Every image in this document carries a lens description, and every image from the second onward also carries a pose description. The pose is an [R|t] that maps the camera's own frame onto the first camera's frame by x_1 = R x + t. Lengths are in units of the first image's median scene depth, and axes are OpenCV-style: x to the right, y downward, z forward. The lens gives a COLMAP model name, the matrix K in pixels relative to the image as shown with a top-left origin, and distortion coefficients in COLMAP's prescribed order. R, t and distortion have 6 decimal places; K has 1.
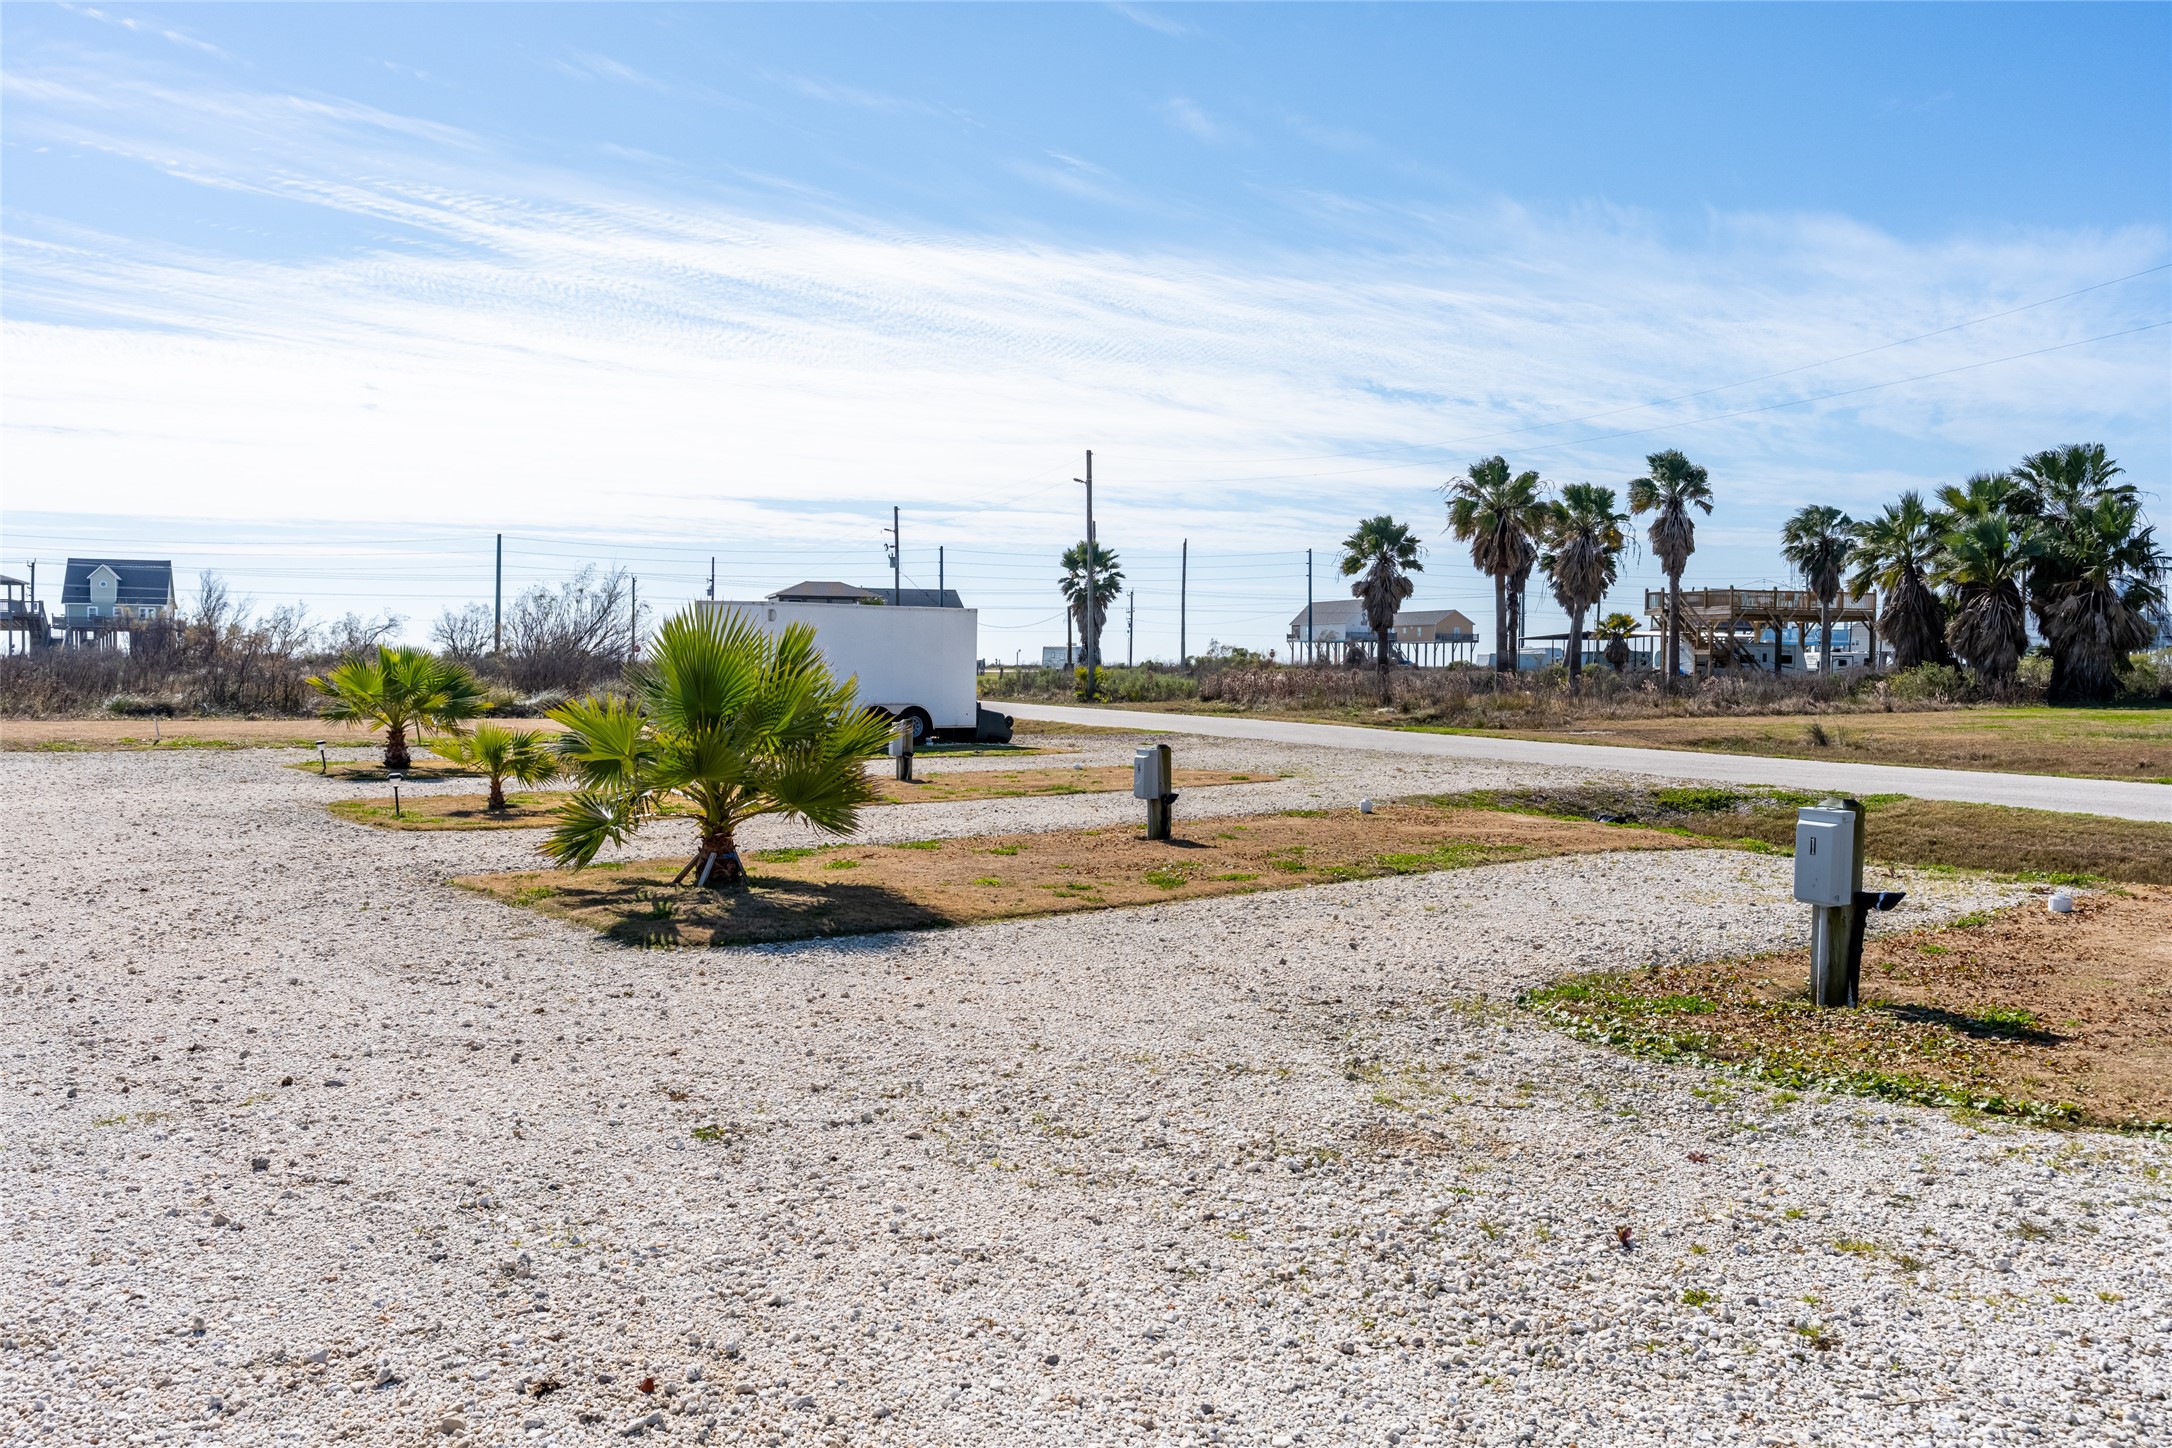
lens RADIAL K [[1678.9, 0, 1098.7], [0, 1678.9, 712.9], [0, 0, 1]] dist [0.015050, 0.009945]
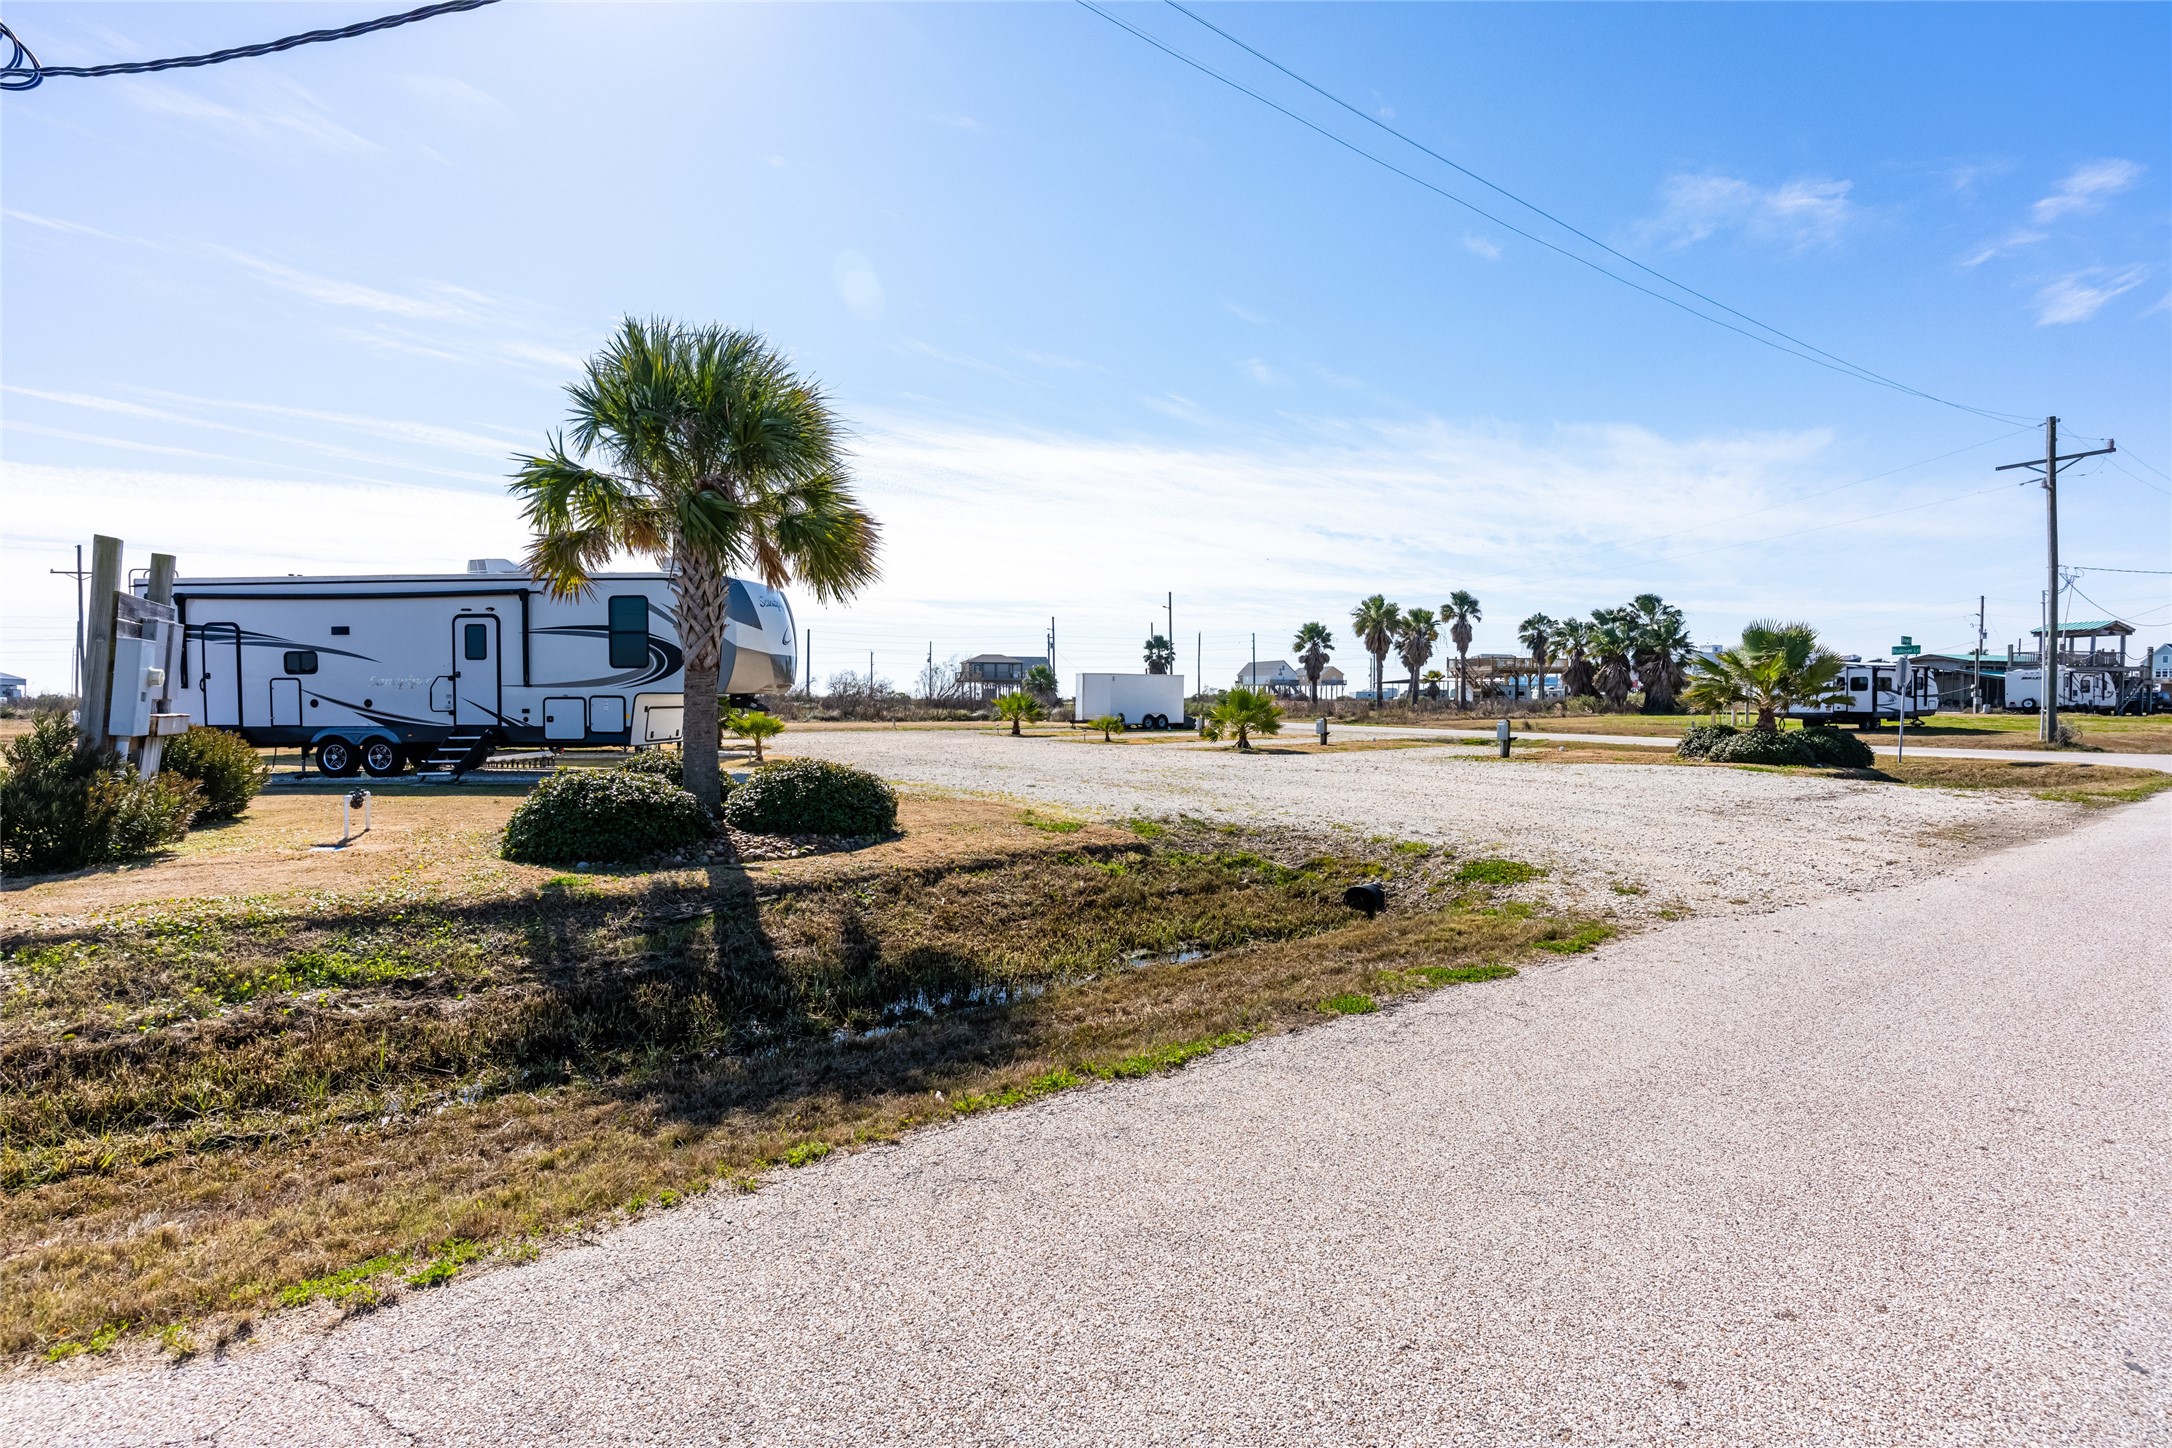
lens RADIAL K [[1032.7, 0, 1079.6], [0, 1032.7, 731.2], [0, 0, 1]] dist [-0.007048, 0.001702]
pose [[0.999690, -0.005975, -0.024165, -0.084391], [0.006023, 0.999980, 0.001898, 0.007462], [0.024153, -0.002043, 0.999706, -0.237841]]
